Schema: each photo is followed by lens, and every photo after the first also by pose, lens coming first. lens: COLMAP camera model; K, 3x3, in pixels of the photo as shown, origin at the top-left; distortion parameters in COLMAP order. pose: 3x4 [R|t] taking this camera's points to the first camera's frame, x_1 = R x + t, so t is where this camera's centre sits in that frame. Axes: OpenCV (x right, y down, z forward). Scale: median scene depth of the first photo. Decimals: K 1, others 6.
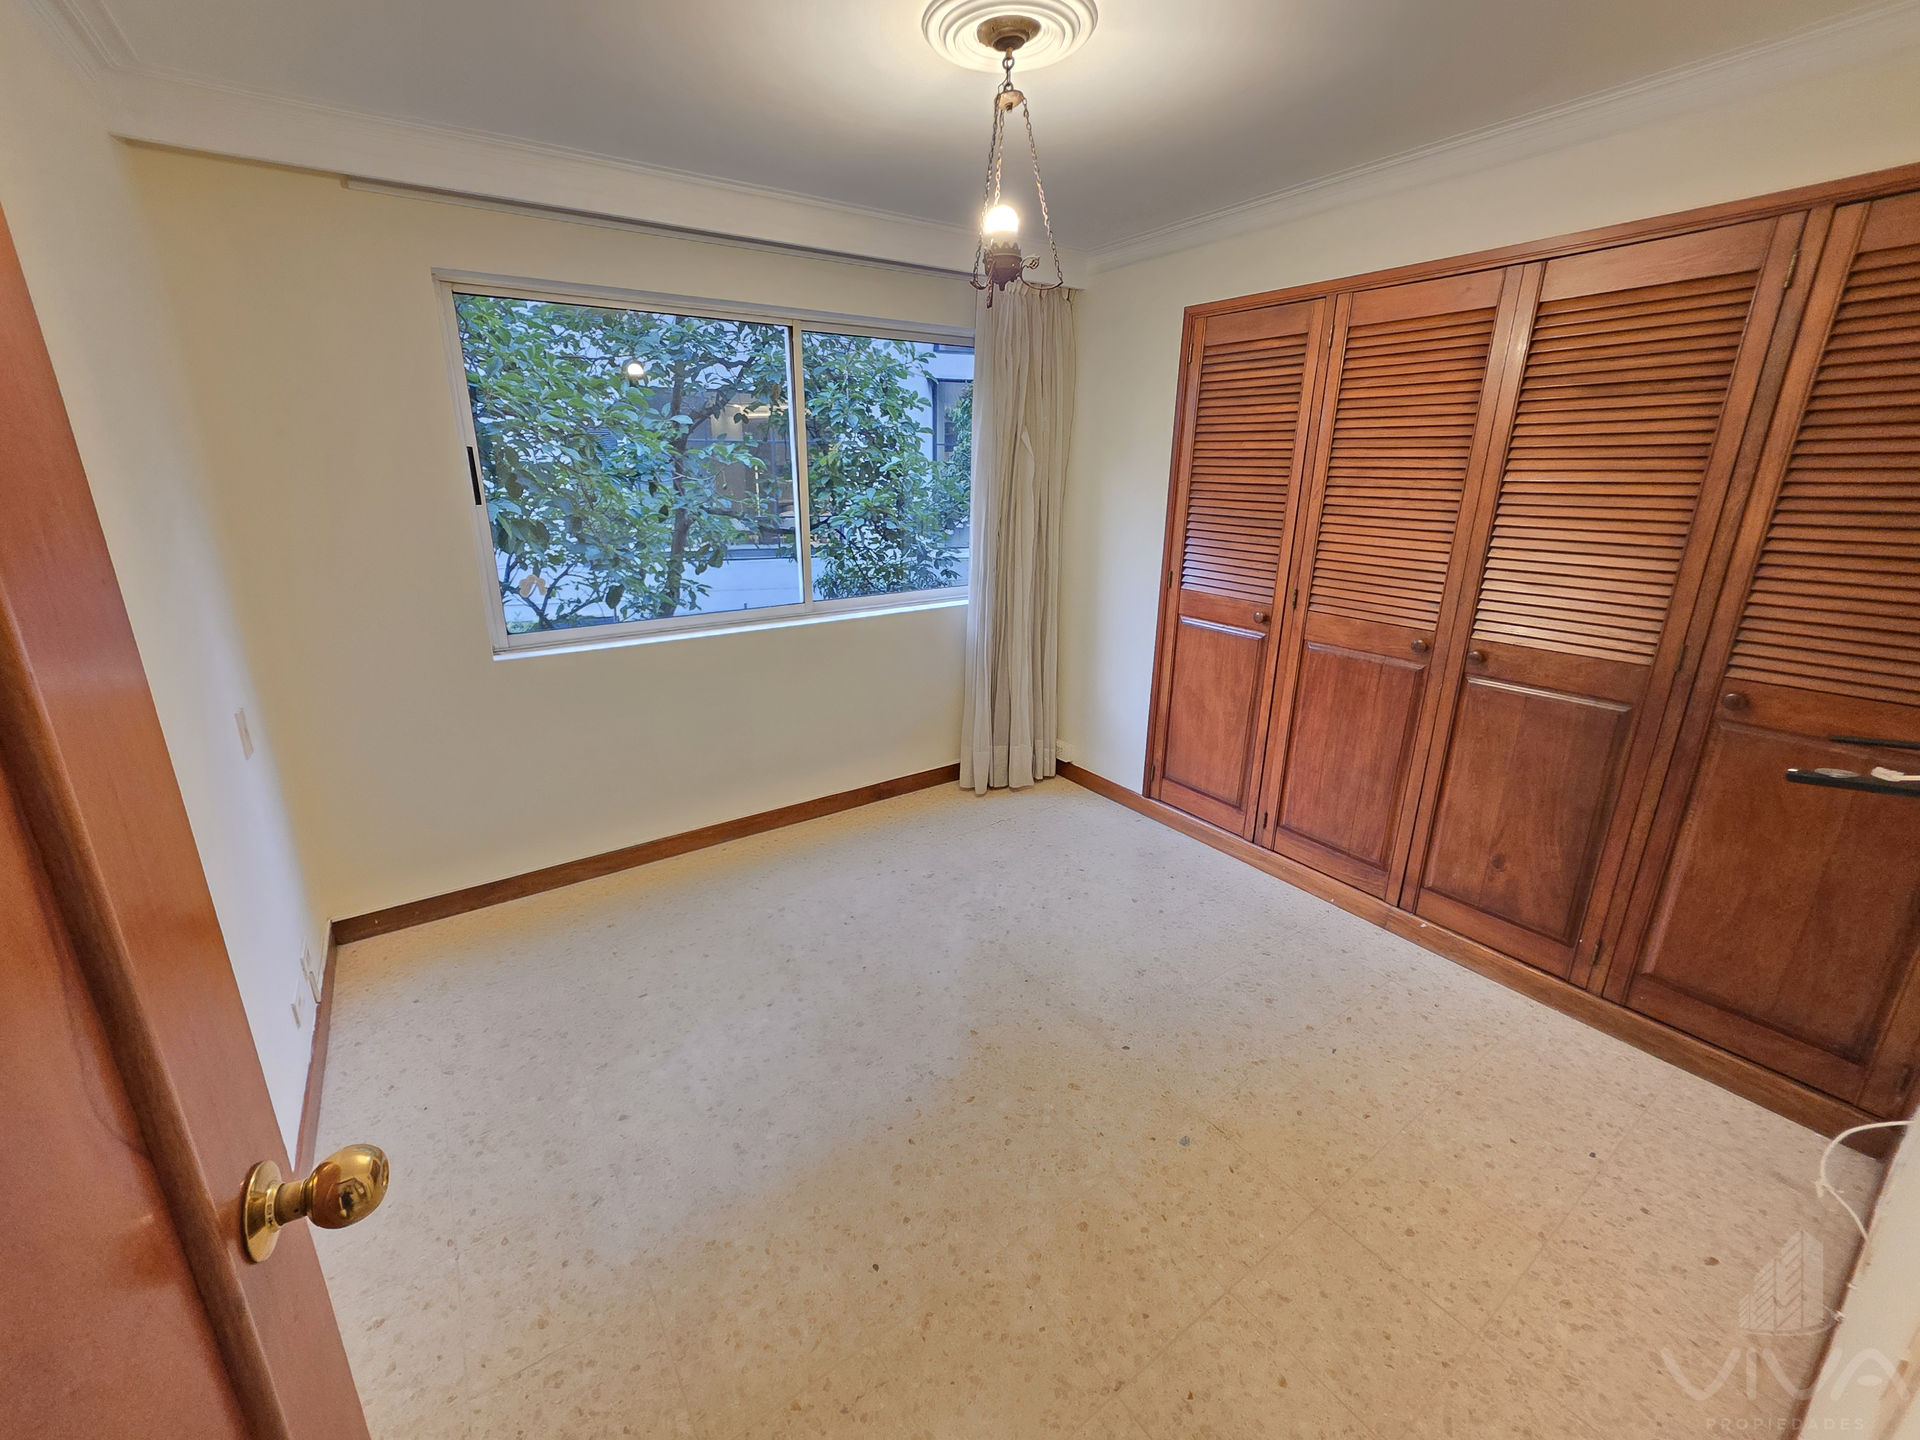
lens RADIAL K [[779.7, 0, 946.0], [0, 779.7, 715.7], [0, 0, 1]] dist [0.001831, -0.000012]
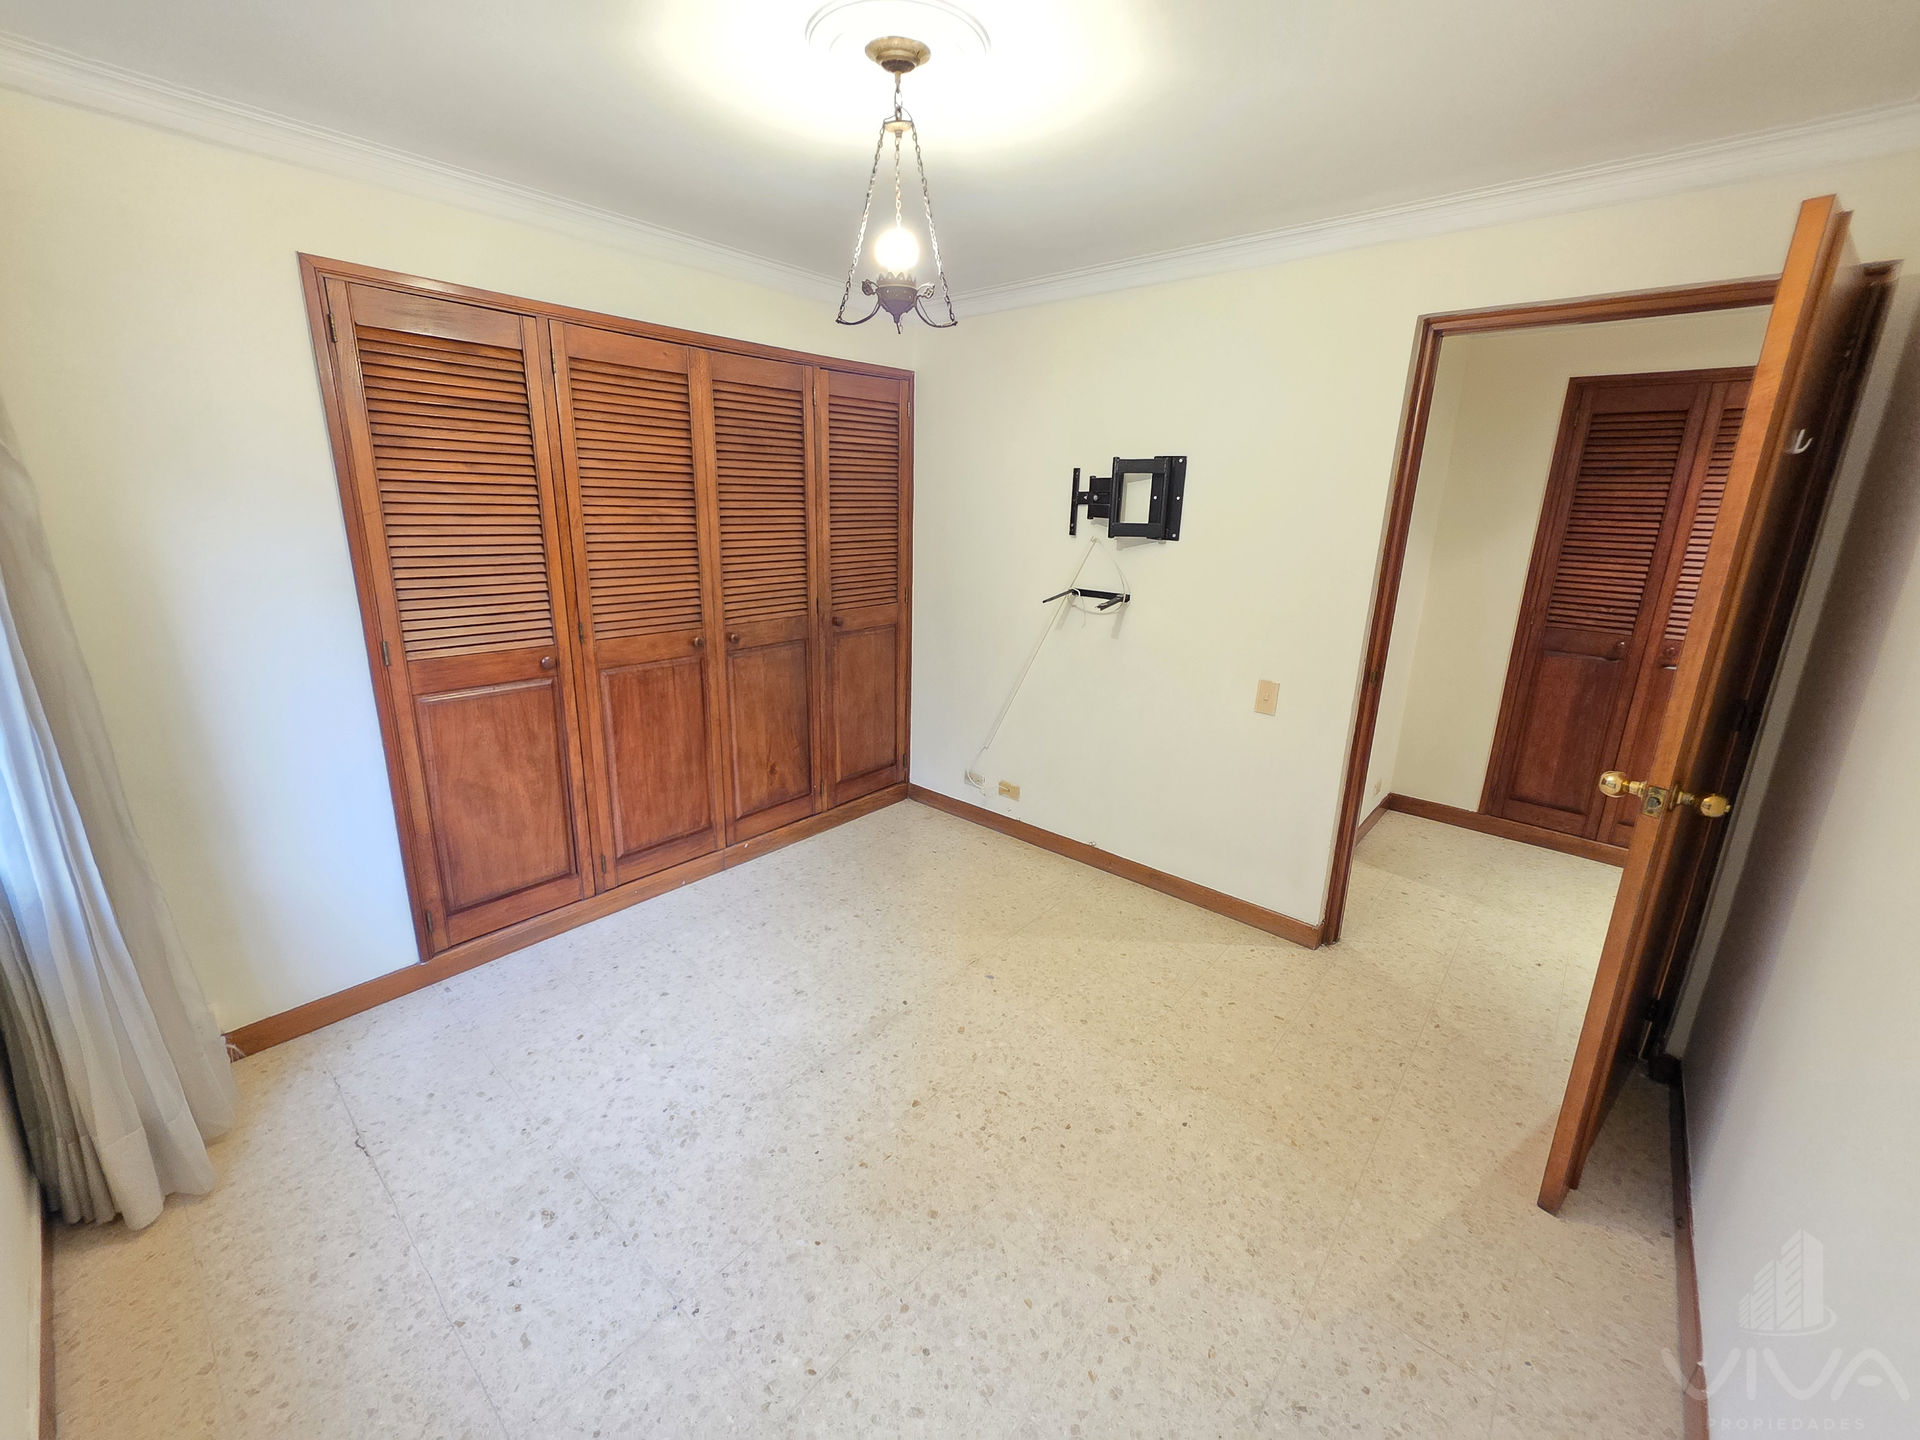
lens RADIAL K [[779.7, 0, 945.1], [0, 779.7, 707.2], [0, 0, 1]] dist [0.001831, -0.000012]
pose [[-0.261577, -0.260040, 0.929493, -0.564851], [0.274382, 0.903255, 0.329916, -0.251832], [-0.925360, 0.341335, -0.164921, 0.755530]]
